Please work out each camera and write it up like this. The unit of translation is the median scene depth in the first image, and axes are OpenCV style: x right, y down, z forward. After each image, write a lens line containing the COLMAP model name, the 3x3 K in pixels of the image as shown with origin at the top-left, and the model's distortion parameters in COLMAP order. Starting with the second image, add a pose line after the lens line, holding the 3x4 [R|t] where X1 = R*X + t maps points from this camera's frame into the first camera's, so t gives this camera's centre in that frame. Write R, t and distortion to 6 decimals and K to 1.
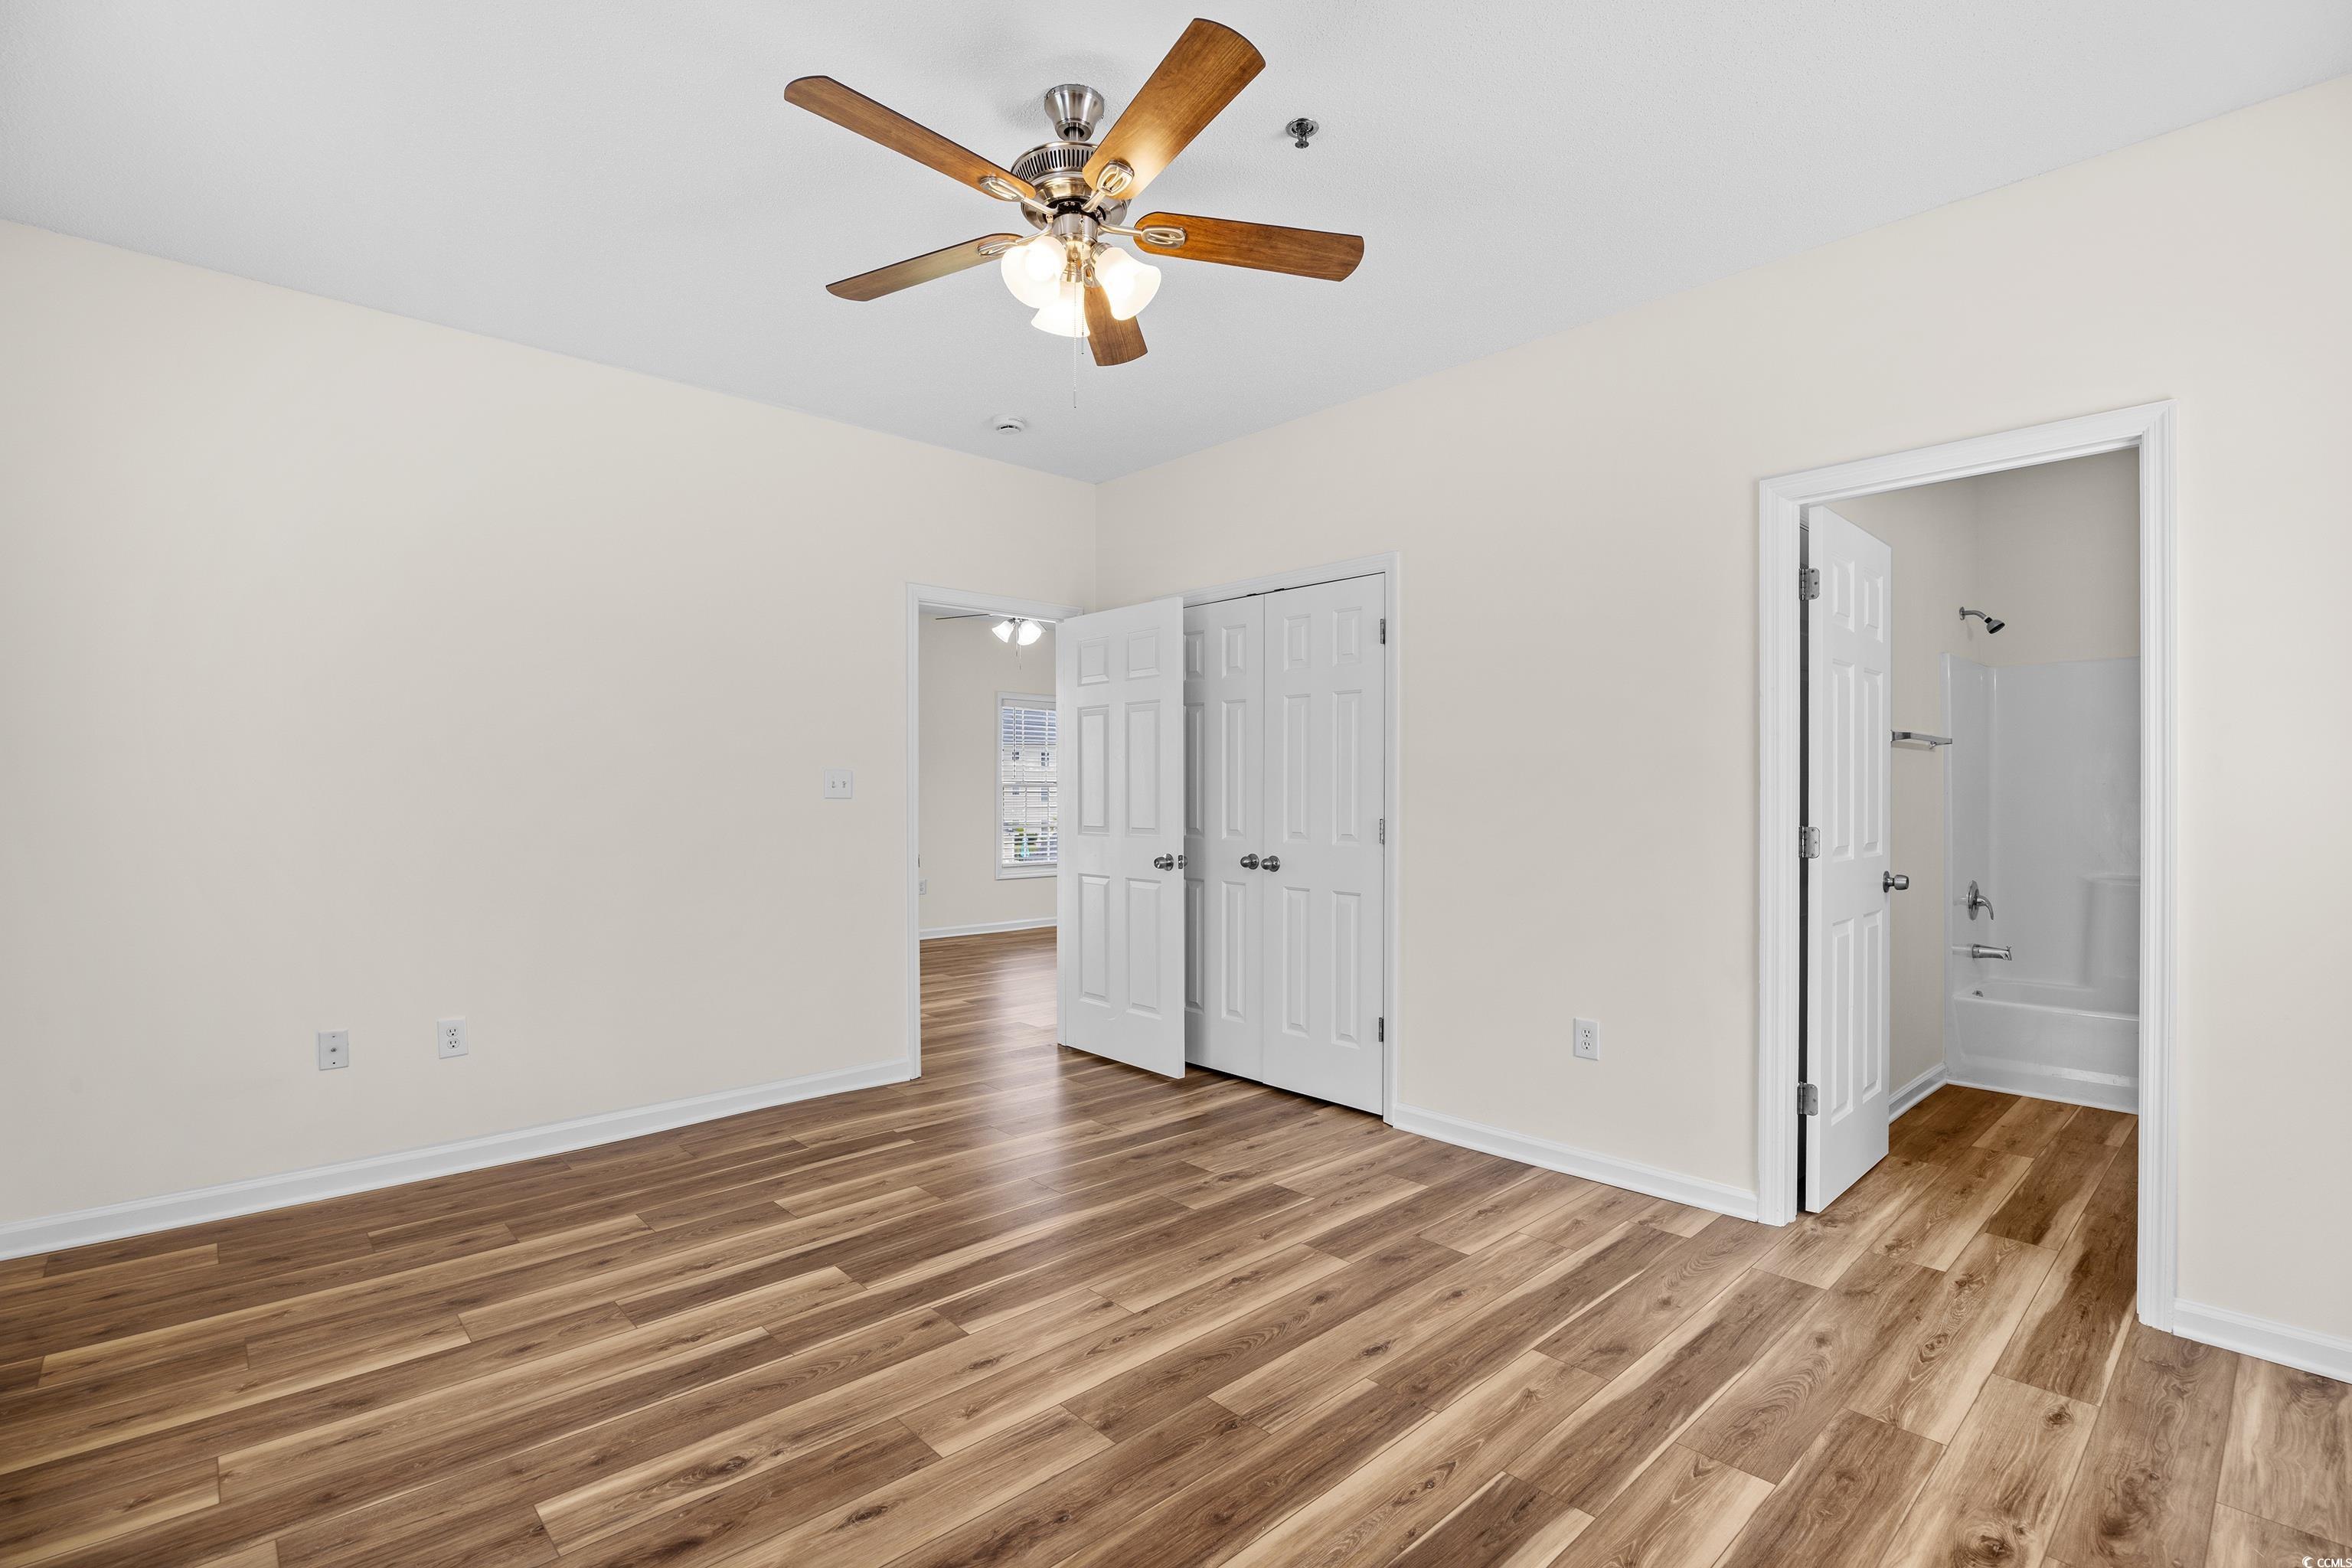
lens RADIAL K [[1080.8, 0, 1170.8], [0, 1080.8, 804.9], [0, 0, 1]] dist [-0.015696, 0.001325]
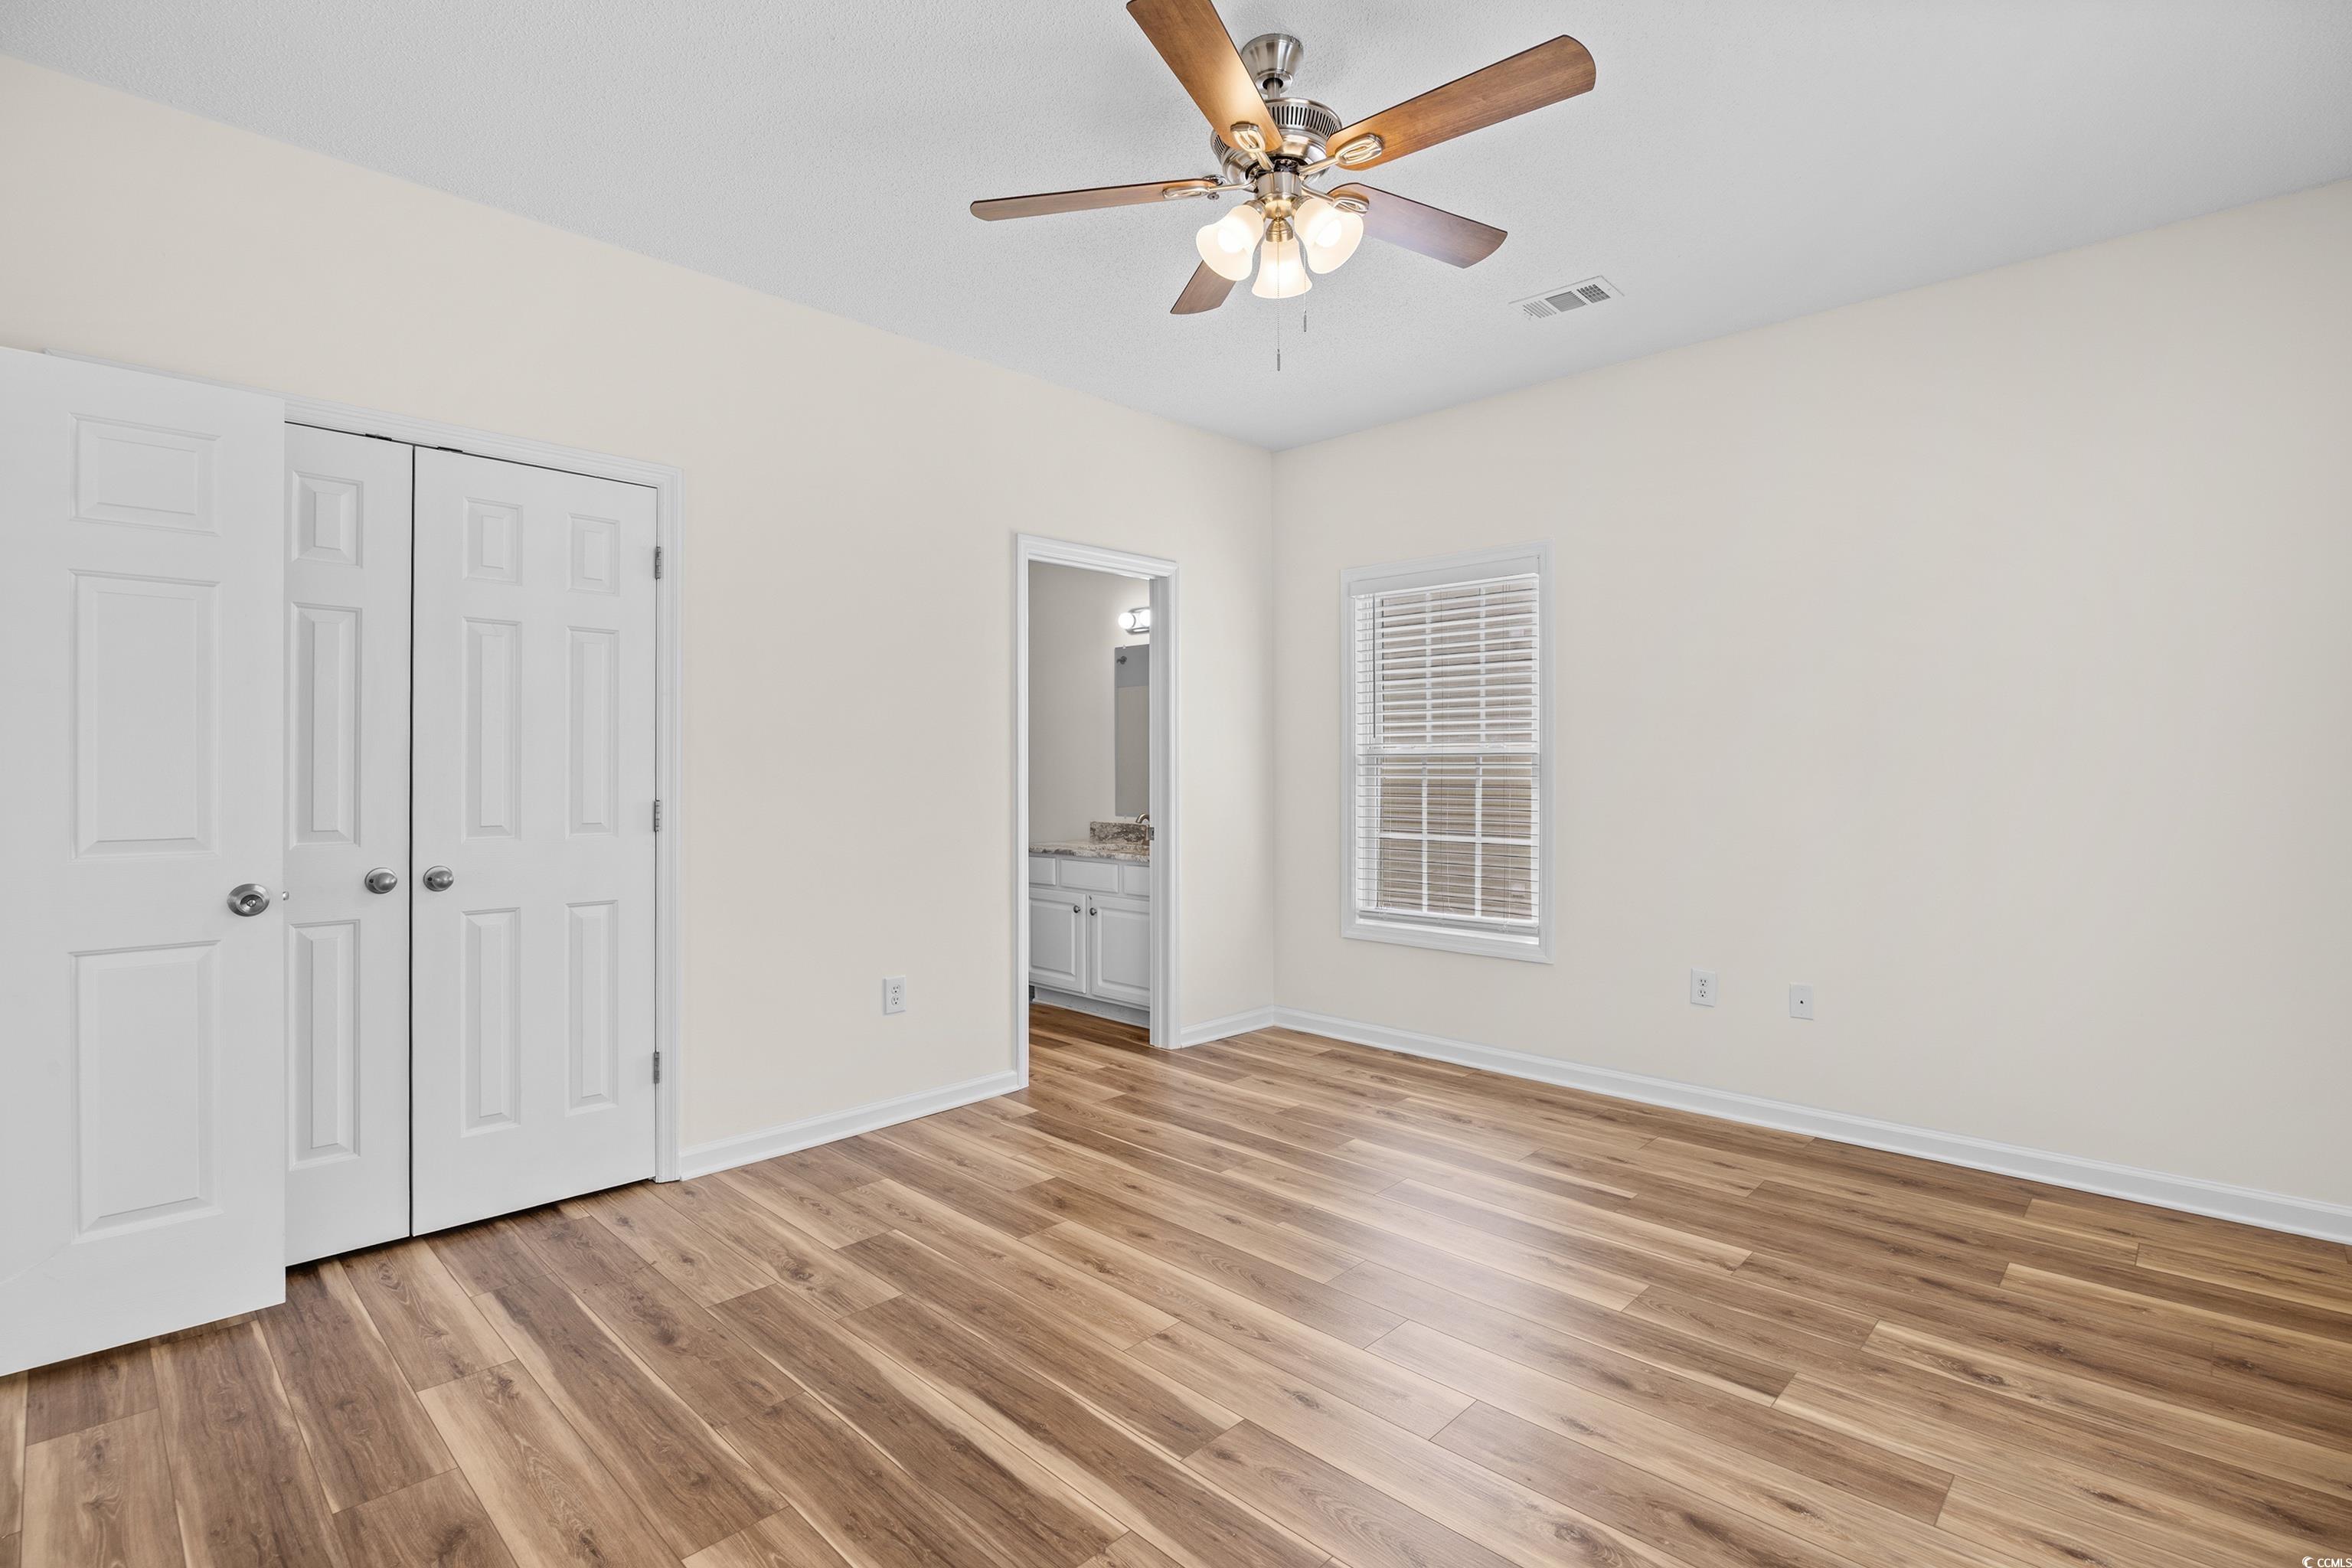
lens RADIAL K [[1098.3, 0, 1169.8], [0, 1098.3, 759.4], [0, 0, 1]] dist [-0.016521, 0.001891]
pose [[-0.053646, 0.009207, 0.998518, -0.965900], [0.011371, 0.999898, -0.008609, -0.008434], [-0.998495, 0.010892, -0.053745, 1.030779]]
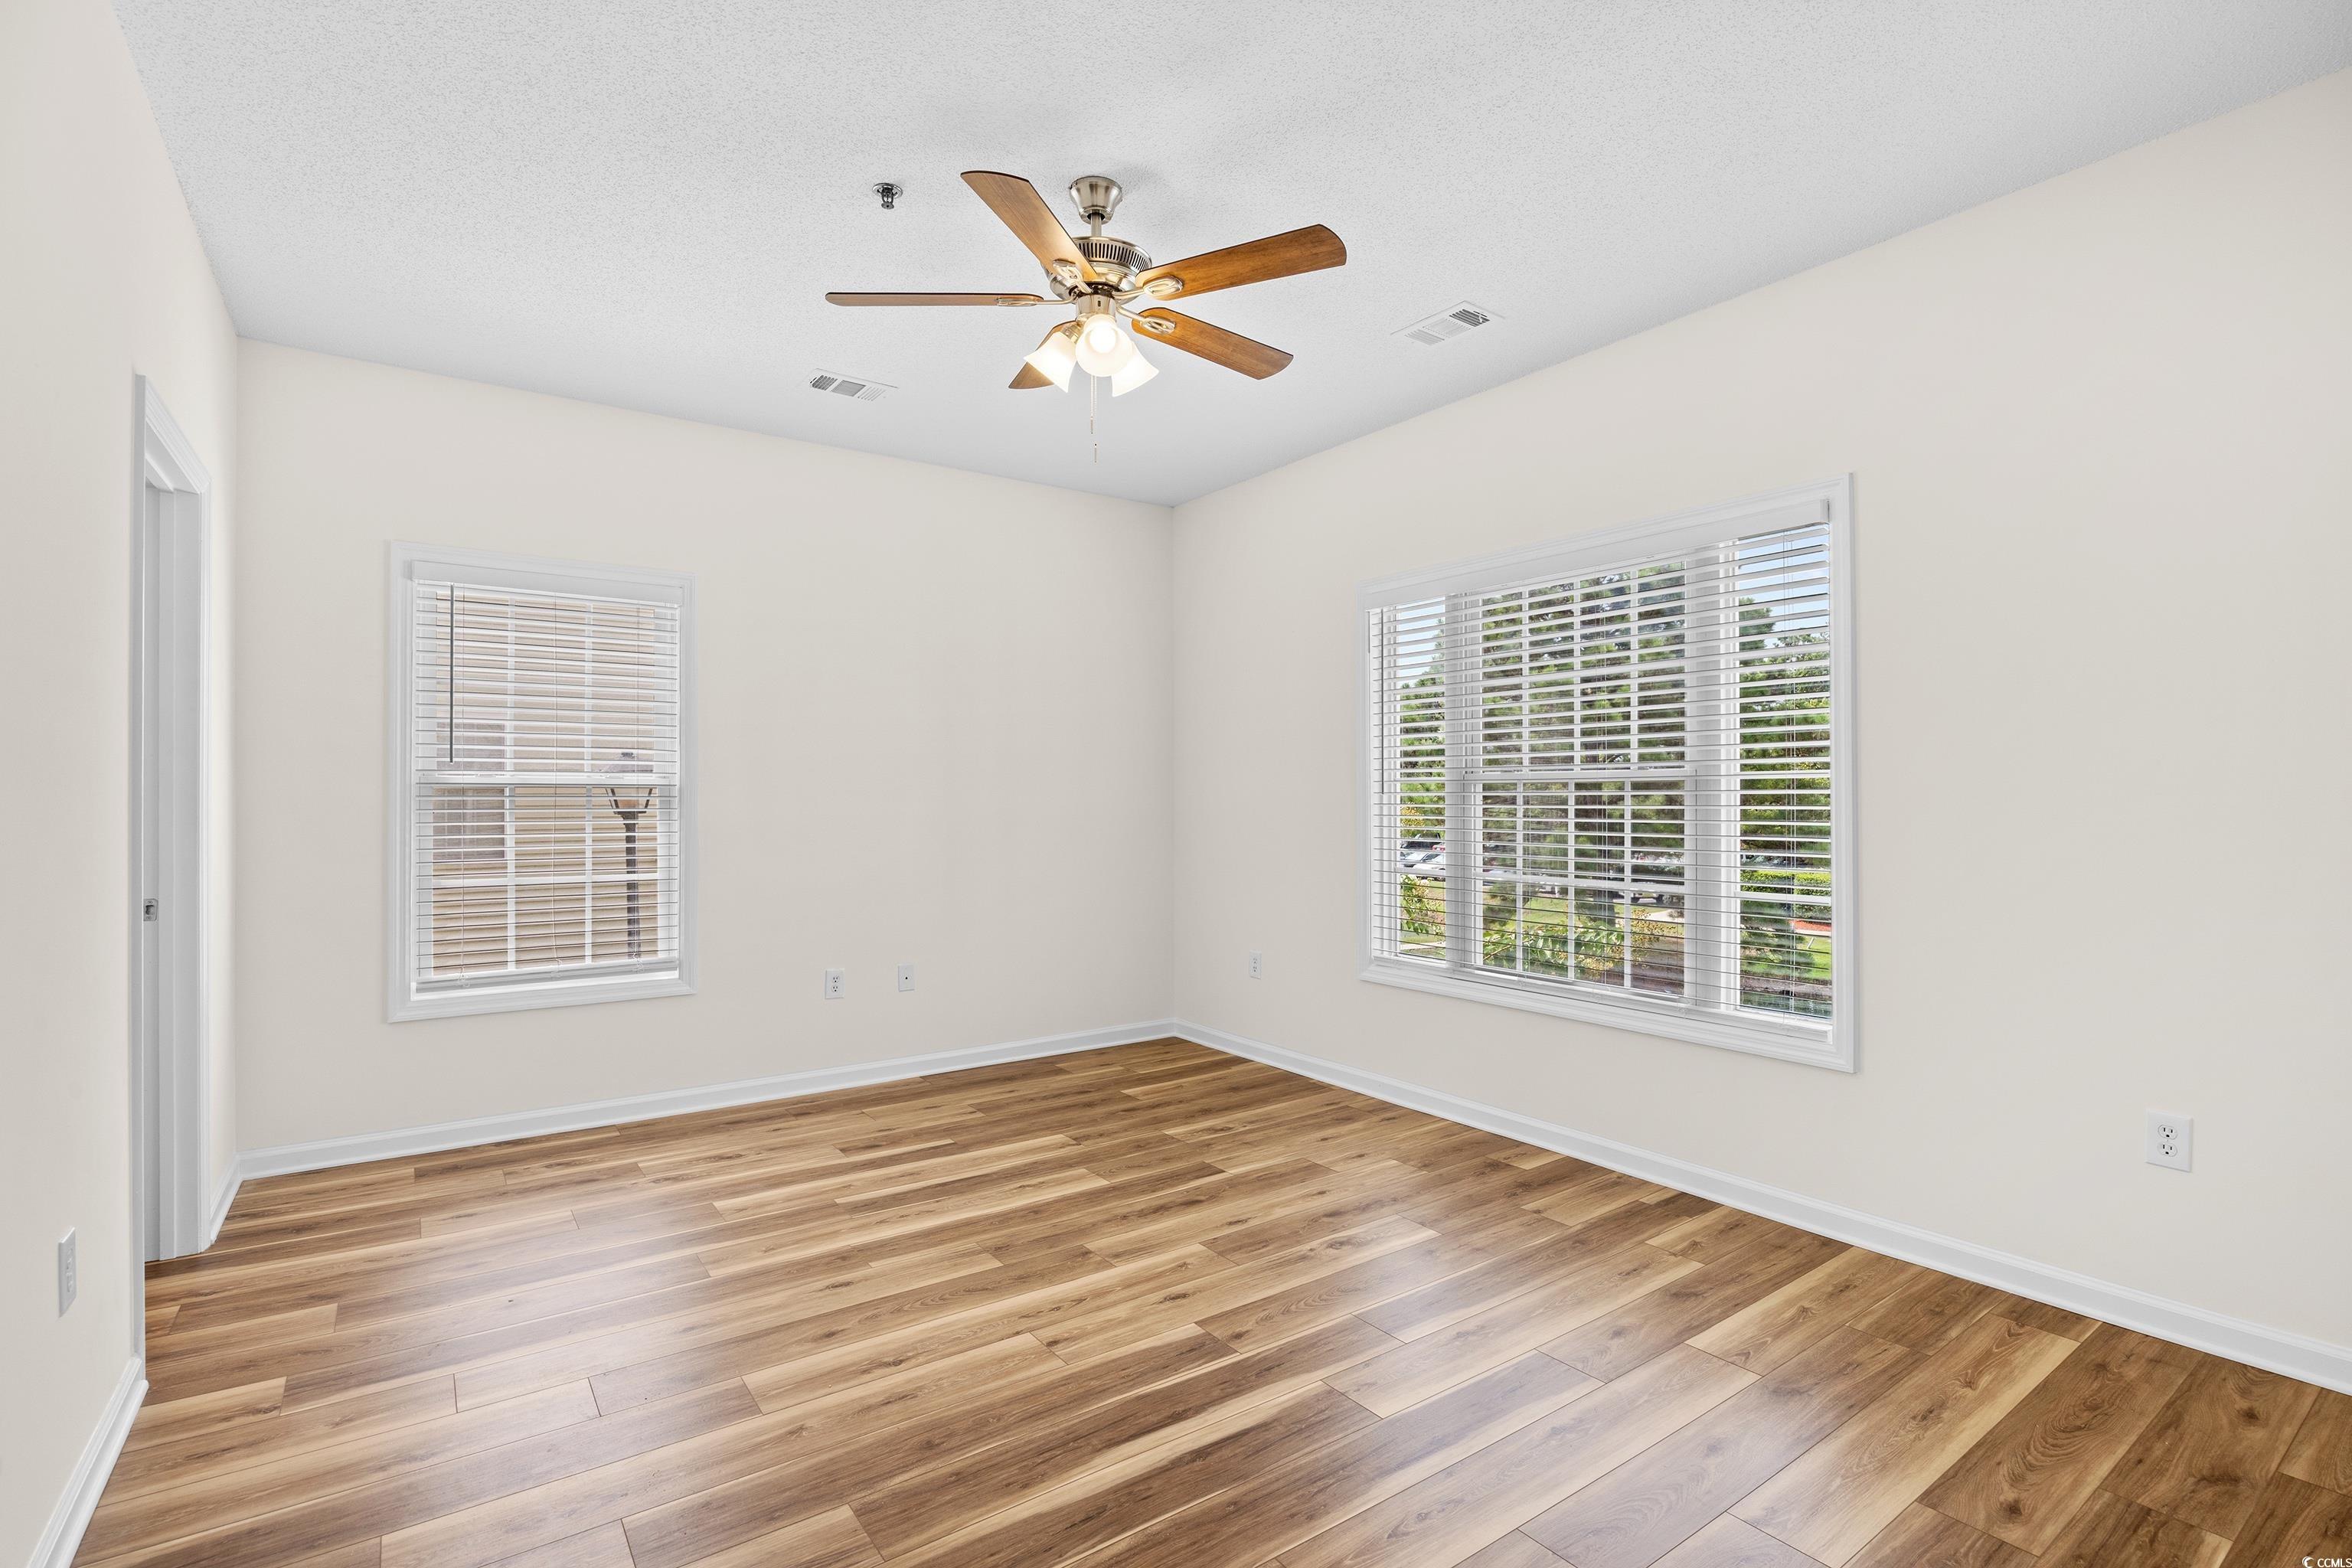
lens RADIAL K [[1077.1, 0, 1175.5], [0, 1077.1, 787.6], [0, 0, 1]] dist [-0.015289, 0.001105]
pose [[-0.992362, 0.002079, 0.123343, -0.280250], [0.002022, 0.999998, -0.000582, -0.021045], [-0.123344, -0.000328, -0.992364, 1.904537]]
